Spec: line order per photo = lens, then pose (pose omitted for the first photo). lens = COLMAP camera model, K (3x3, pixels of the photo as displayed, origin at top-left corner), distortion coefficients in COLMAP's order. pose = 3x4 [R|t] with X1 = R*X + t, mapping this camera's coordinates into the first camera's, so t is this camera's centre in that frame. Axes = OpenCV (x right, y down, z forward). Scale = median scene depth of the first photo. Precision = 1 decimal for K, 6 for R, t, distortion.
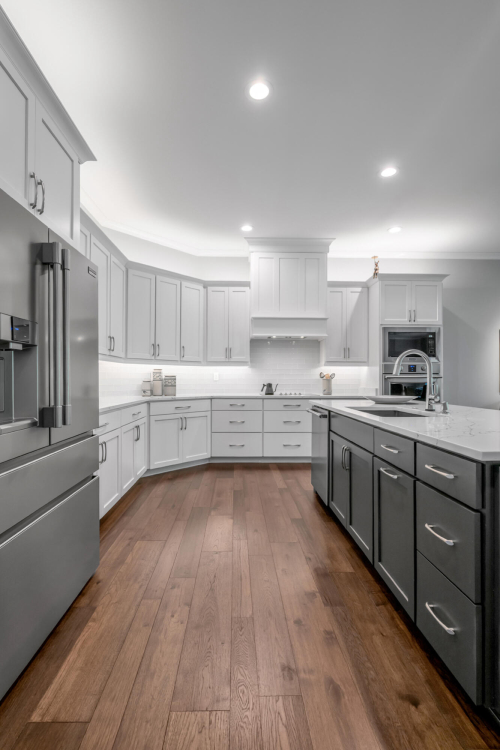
lens RADIAL K [[344.4, 0, 248.1], [0, 344.4, 376.1], [0, 0, 1]] dist [-0.012544, 0.001100]
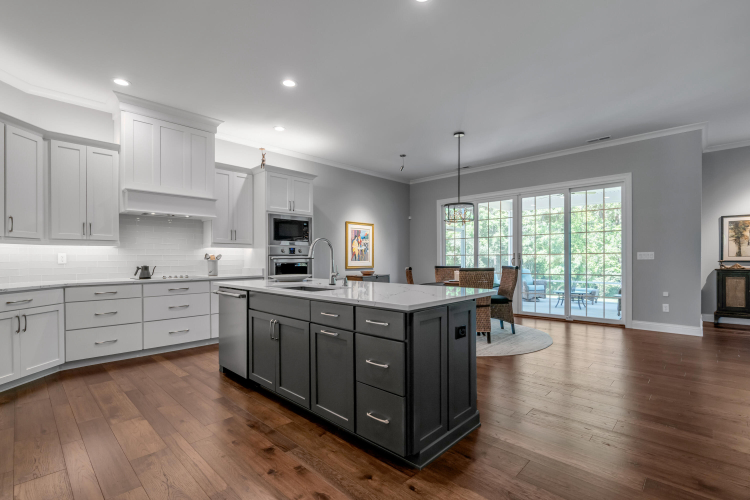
lens RADIAL K [[344.4, 0, 363.5], [0, 344.4, 261.0], [0, 0, 1]] dist [-0.012544, 0.001100]
pose [[0.718939, -0.011413, 0.694980, -0.165954], [-0.000513, 0.999856, 0.016950, -0.007232], [-0.695073, -0.012543, 0.718829, -0.018152]]
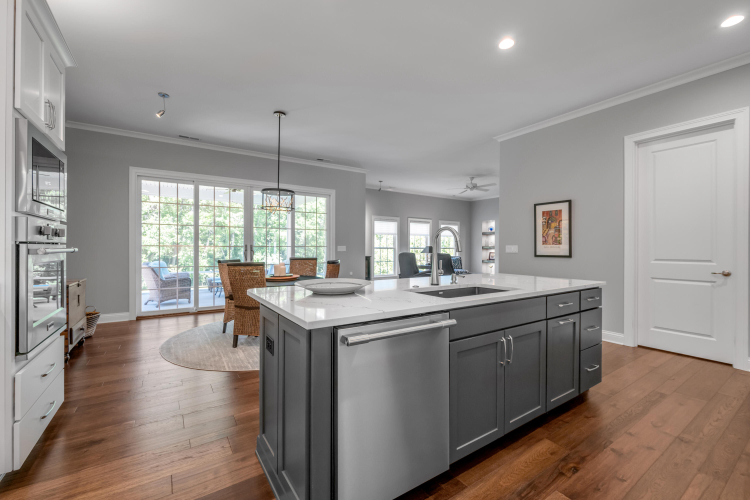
lens RADIAL K [[321.7, 0, 375.1], [0, 321.7, 250.0], [0, 0, 1]] dist [0.000201, -0.000031]
pose [[-0.534509, -0.010906, 0.845092, -0.121253], [-0.015520, 0.999875, 0.003087, -0.005455], [-0.845020, -0.011466, -0.534611, 0.928042]]
